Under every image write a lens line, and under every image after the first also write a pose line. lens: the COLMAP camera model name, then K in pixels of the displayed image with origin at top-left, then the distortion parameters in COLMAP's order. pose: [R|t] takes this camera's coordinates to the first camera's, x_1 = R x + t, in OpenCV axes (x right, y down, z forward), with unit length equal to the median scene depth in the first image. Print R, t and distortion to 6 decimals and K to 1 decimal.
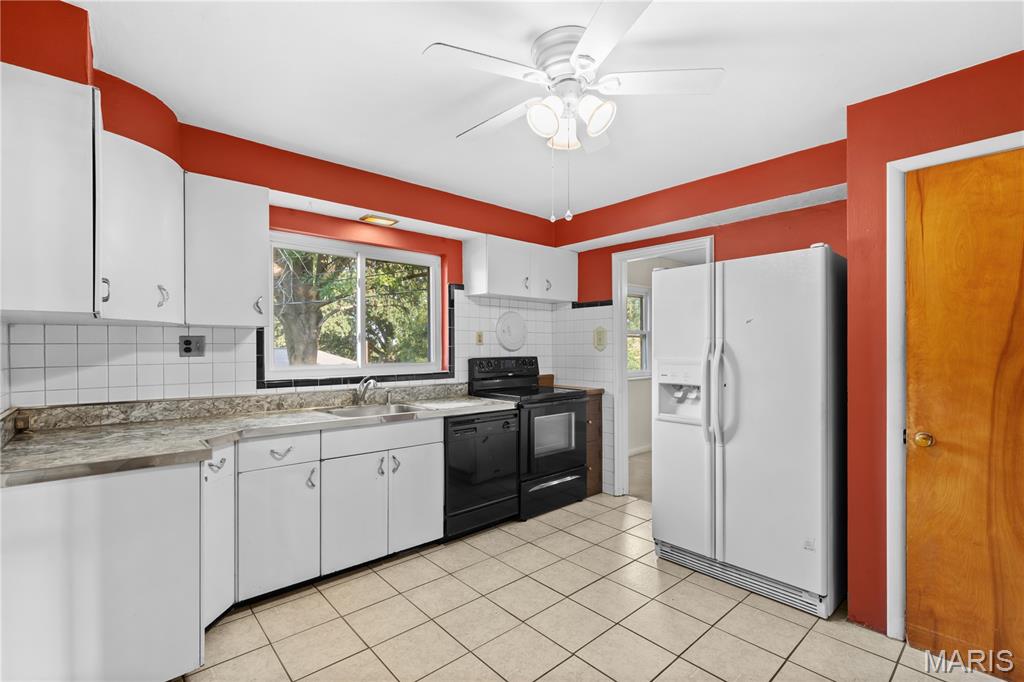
lens RADIAL K [[467.4, 0, 509.7], [0, 467.4, 348.3], [0, 0, 1]] dist [-0.002953, -0.000771]
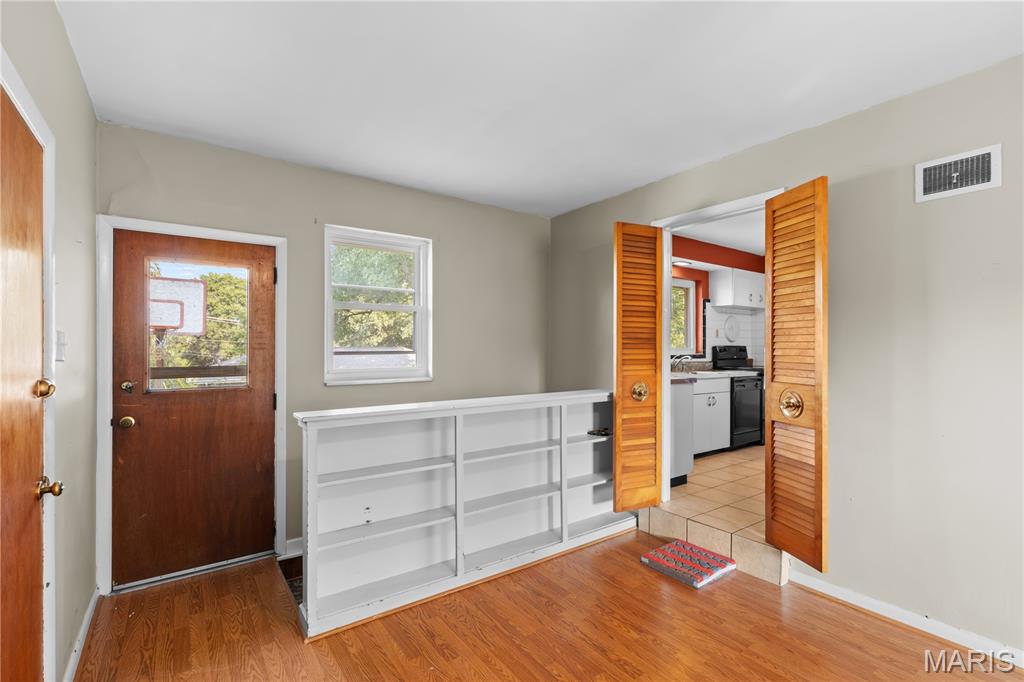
lens RADIAL K [[467.4, 0, 510.1], [0, 467.4, 347.4], [0, 0, 1]] dist [-0.002953, -0.000771]
pose [[0.995450, 0.002120, -0.095261, -0.754797], [-0.002722, 0.999977, -0.006195, 0.045907], [0.095246, 0.006426, 0.995433, -0.770732]]
